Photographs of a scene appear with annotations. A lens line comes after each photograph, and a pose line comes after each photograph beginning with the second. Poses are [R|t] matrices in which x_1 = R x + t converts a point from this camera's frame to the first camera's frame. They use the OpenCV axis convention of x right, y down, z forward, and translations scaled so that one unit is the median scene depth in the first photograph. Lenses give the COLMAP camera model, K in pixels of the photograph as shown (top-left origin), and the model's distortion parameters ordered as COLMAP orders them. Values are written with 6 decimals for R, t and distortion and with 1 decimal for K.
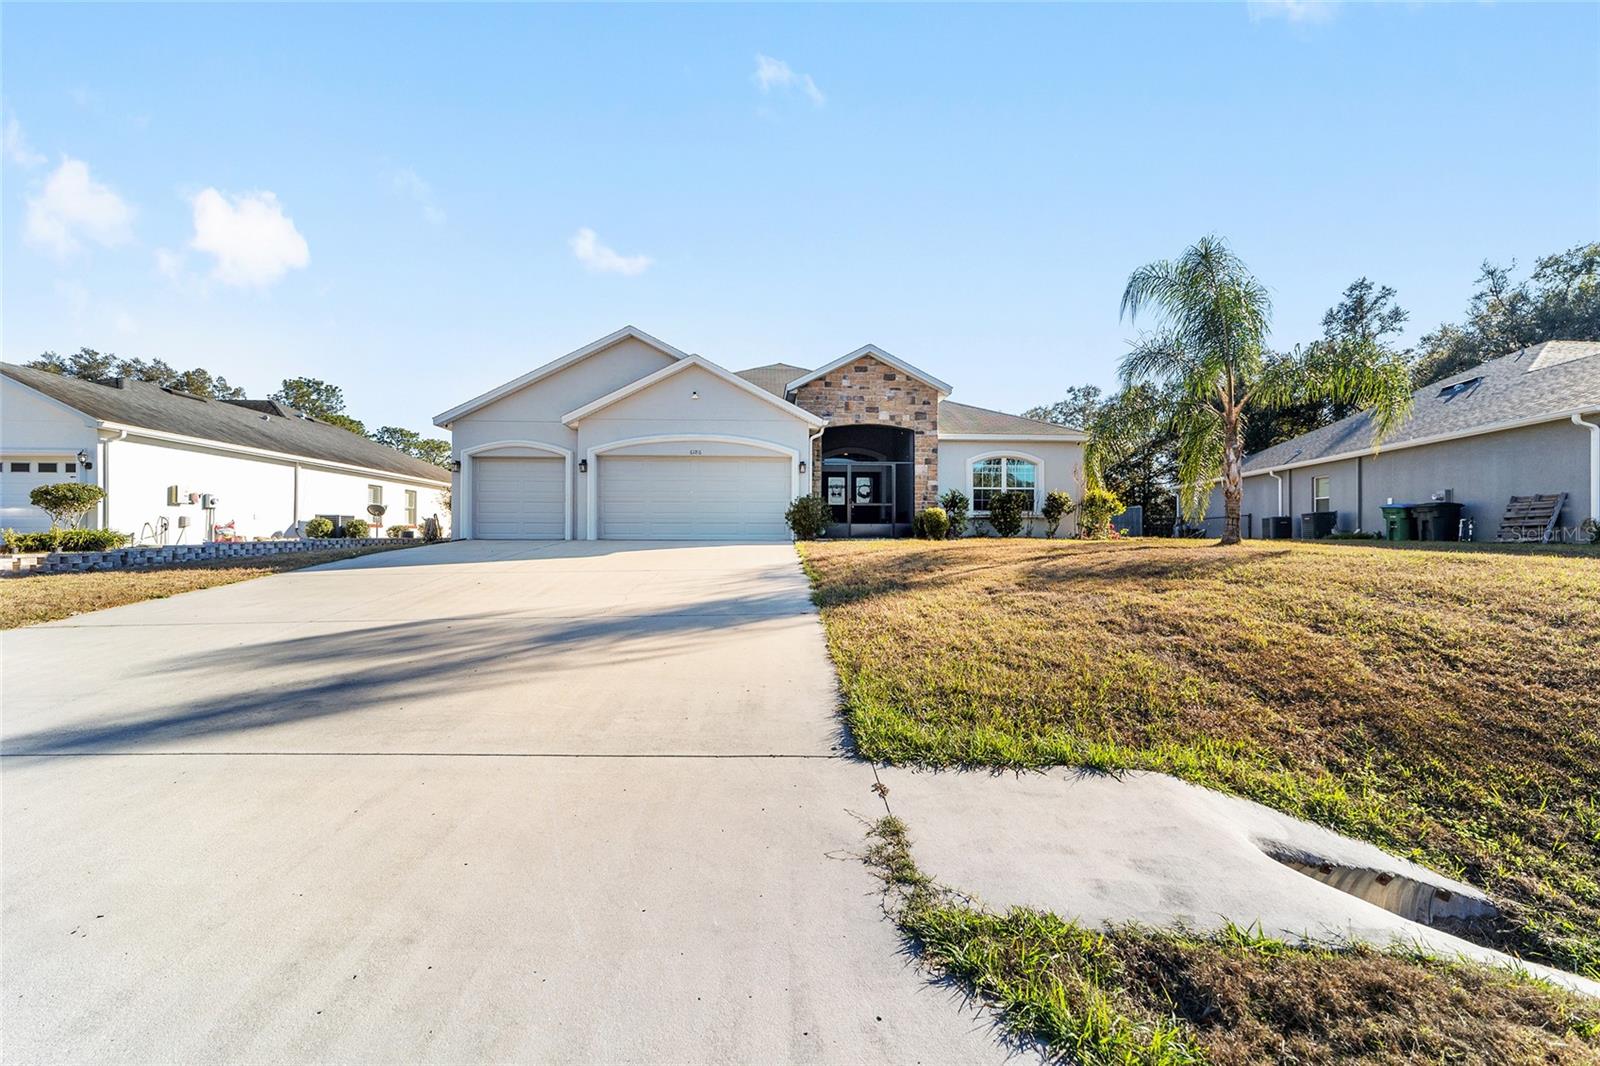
lens RADIAL K [[614.6, 0, 796.4], [0, 614.6, 534.0], [0, 0, 1]] dist [-0.009987, 0.004804]
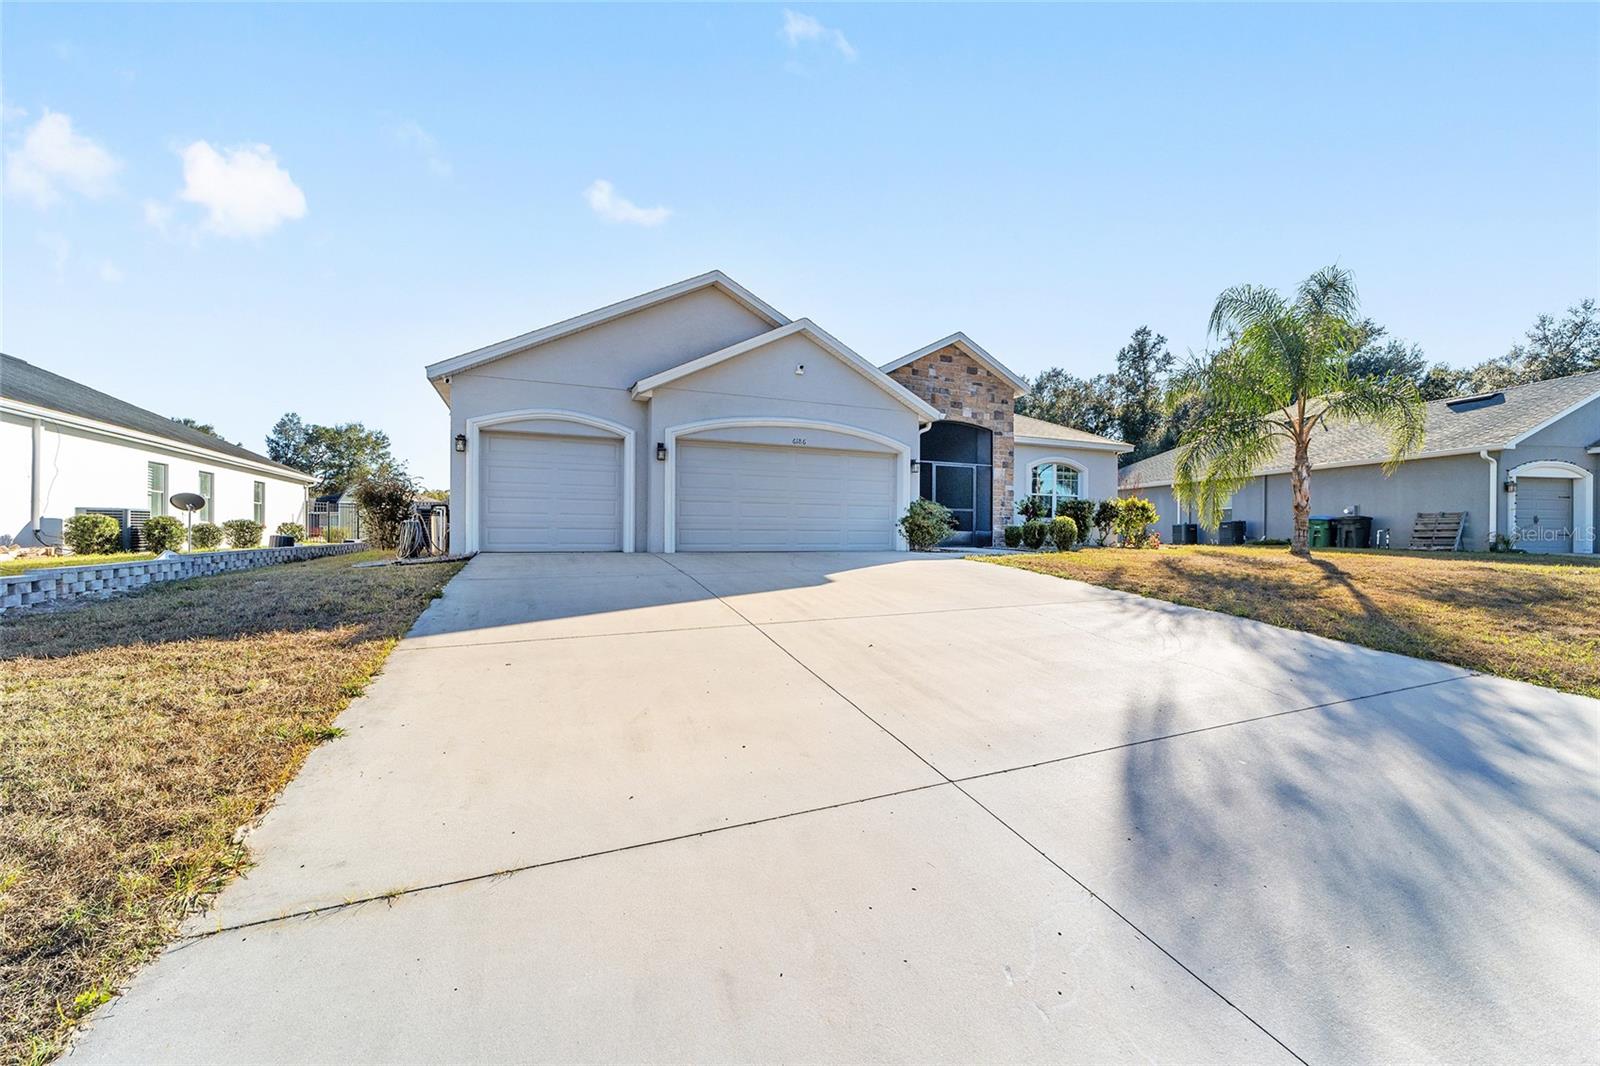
lens RADIAL K [[614.6, 0, 801.7], [0, 614.6, 536.8], [0, 0, 1]] dist [-0.009987, 0.004804]
pose [[0.939401, 0.001712, 0.342816, -0.399336], [-0.005688, 0.999928, 0.010592, -0.016598], [-0.342773, -0.011900, 0.939343, 0.227509]]
